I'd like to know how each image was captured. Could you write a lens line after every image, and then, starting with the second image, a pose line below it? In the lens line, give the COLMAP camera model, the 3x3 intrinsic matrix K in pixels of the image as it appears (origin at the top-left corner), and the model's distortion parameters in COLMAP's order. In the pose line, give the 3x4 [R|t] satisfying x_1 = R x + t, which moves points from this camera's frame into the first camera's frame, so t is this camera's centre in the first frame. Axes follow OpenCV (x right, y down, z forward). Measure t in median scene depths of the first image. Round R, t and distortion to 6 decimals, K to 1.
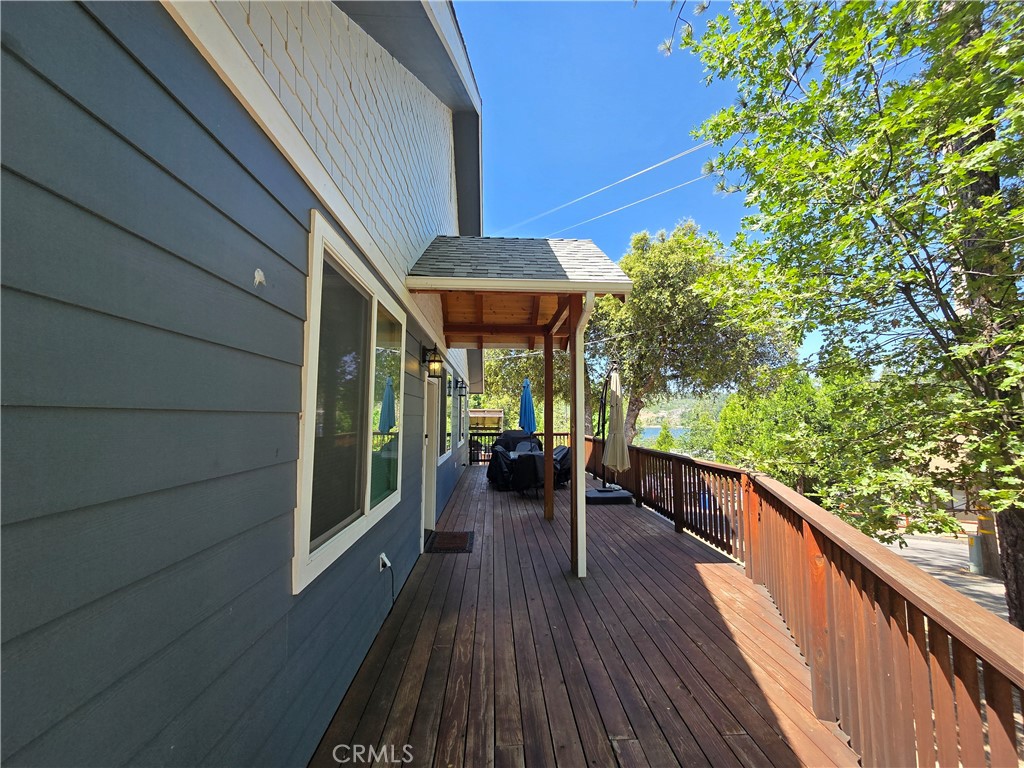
lens RADIAL K [[419.3, 0, 512.0], [0, 419.3, 384.0], [0, 0, 1]] dist [0.000069, -0.000024]
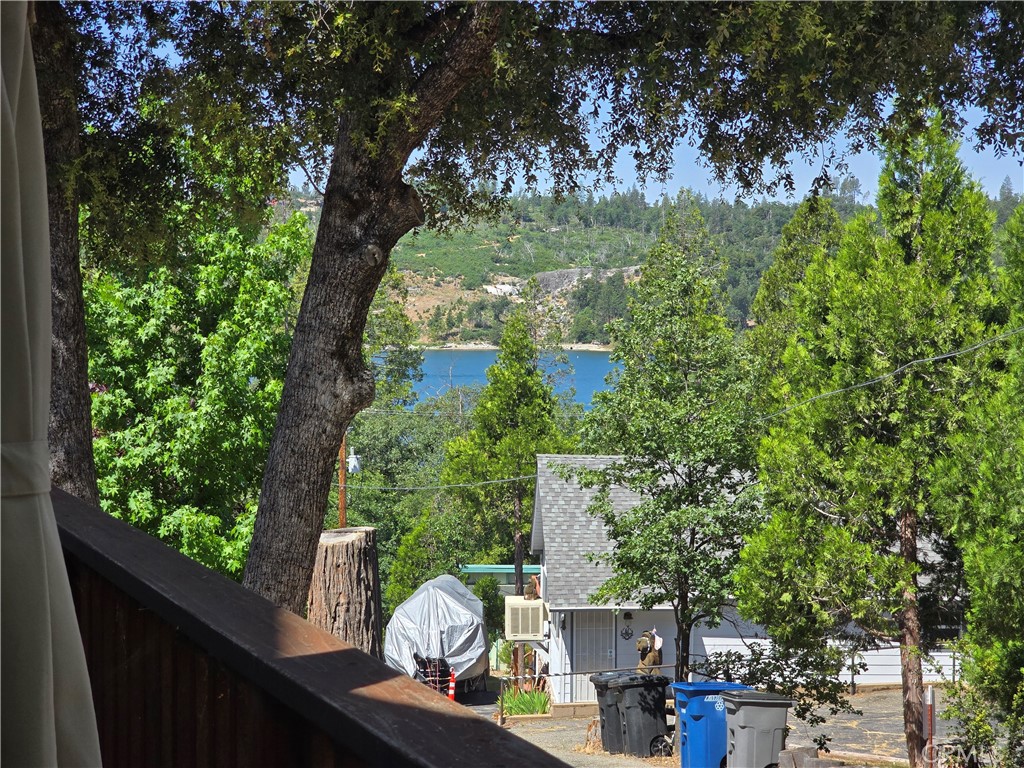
lens RADIAL K [[2001.4, 0, 512.0], [0, 2001.4, 384.0], [0, 0, 1]] dist [-0.005050, -0.005997]
pose [[0.939675, -0.005334, 0.342027, 0.060424], [-0.035728, 0.992879, 0.113641, 0.018222], [-0.340197, -0.119006, 0.932793, 0.188849]]
